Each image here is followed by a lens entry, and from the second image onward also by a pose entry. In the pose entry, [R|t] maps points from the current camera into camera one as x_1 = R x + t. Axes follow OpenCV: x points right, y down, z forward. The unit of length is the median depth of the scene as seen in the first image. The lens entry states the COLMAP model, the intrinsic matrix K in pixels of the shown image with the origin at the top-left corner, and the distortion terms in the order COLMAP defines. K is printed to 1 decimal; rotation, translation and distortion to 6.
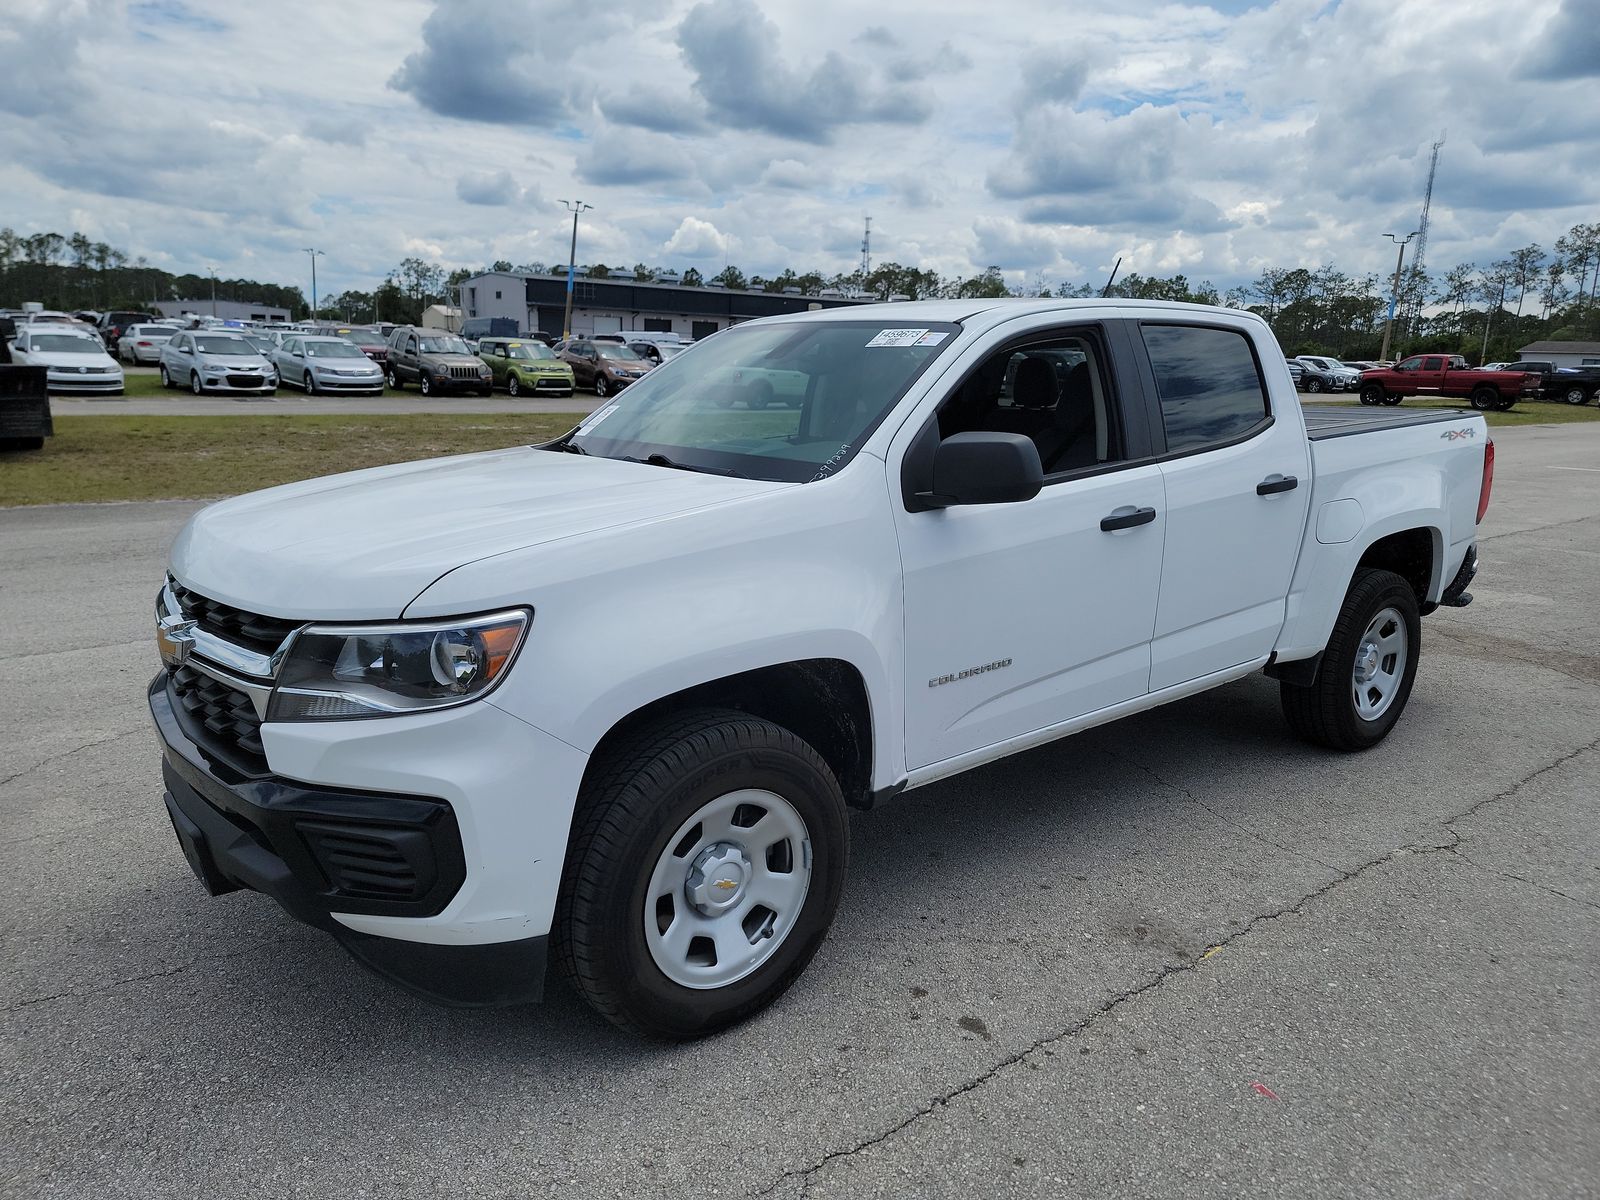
lens RADIAL K [[1143.2, 0, 809.0], [0, 1143.2, 594.3], [0, 0, 1]] dist [0.022374, -0.029359]
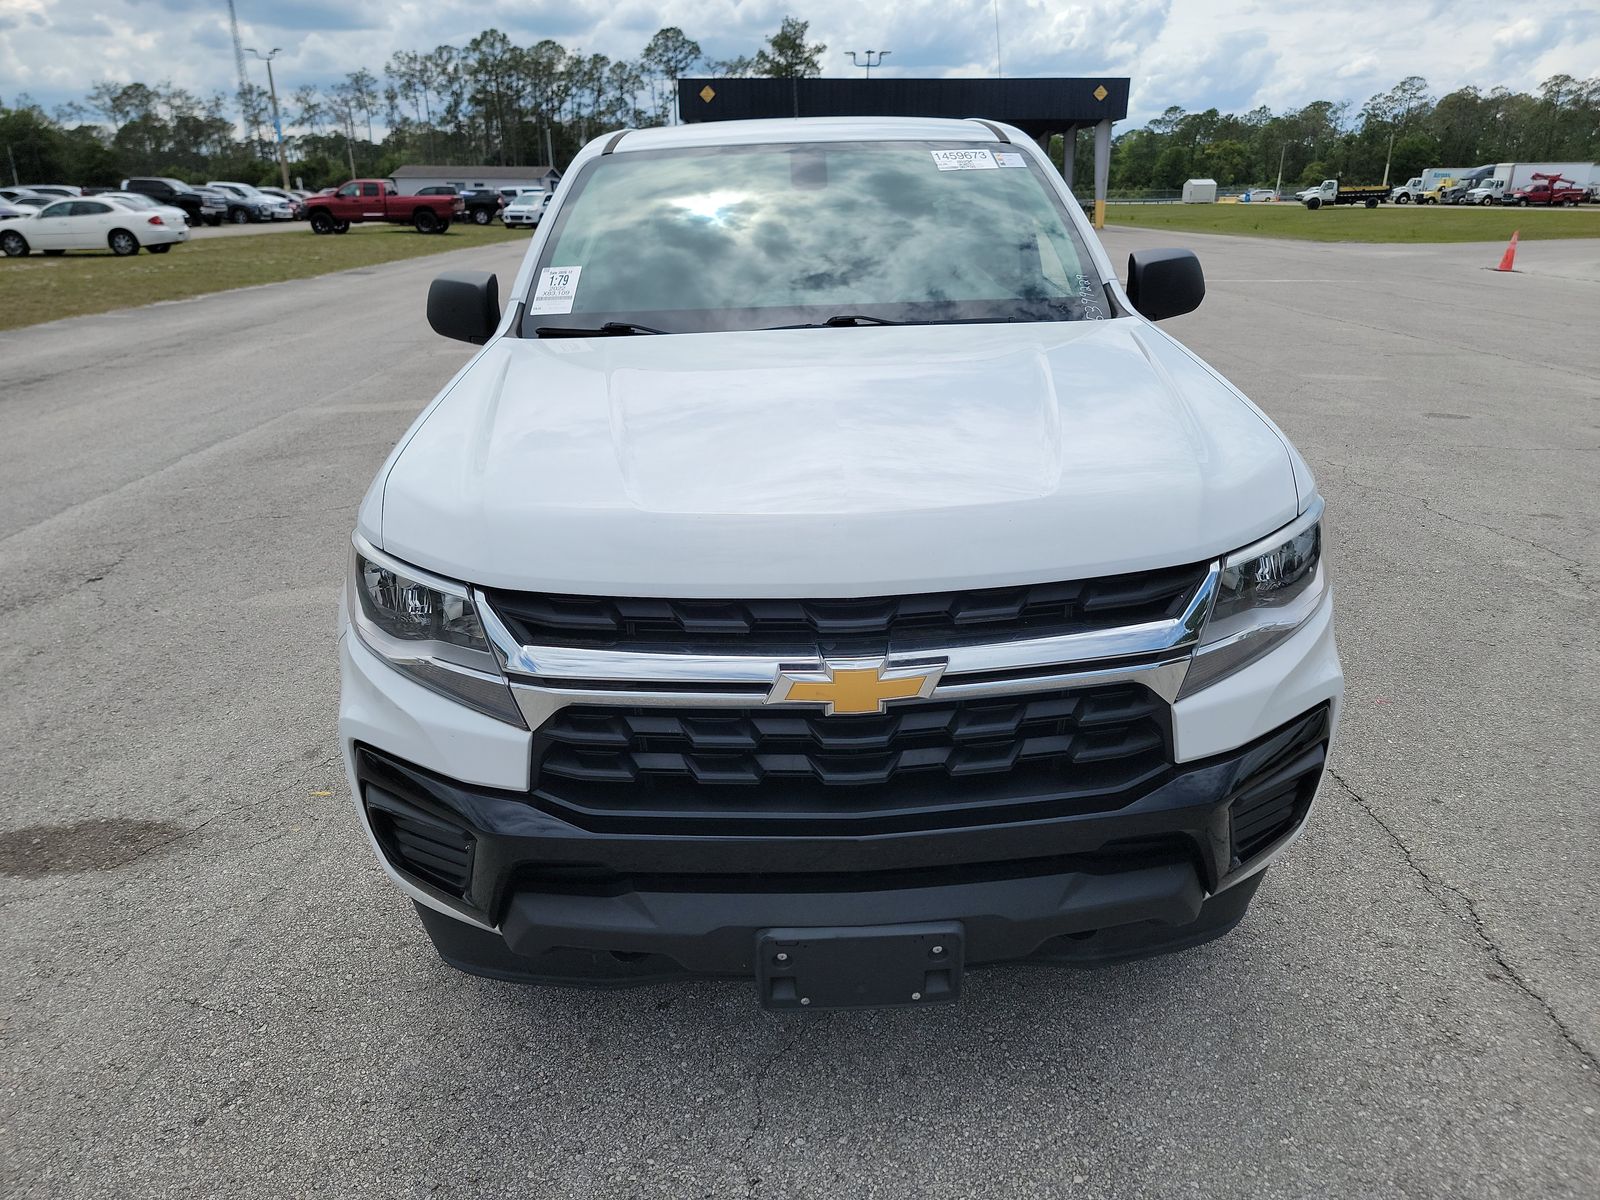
lens RADIAL K [[1143.2, 0, 794.7], [0, 1143.2, 614.7], [0, 0, 1]] dist [0.022374, -0.029359]
pose [[0.595358, -0.297533, 0.746340, -0.321247], [0.178541, 0.954673, 0.238164, -0.046038], [-0.783372, -0.008541, 0.621494, 0.201330]]
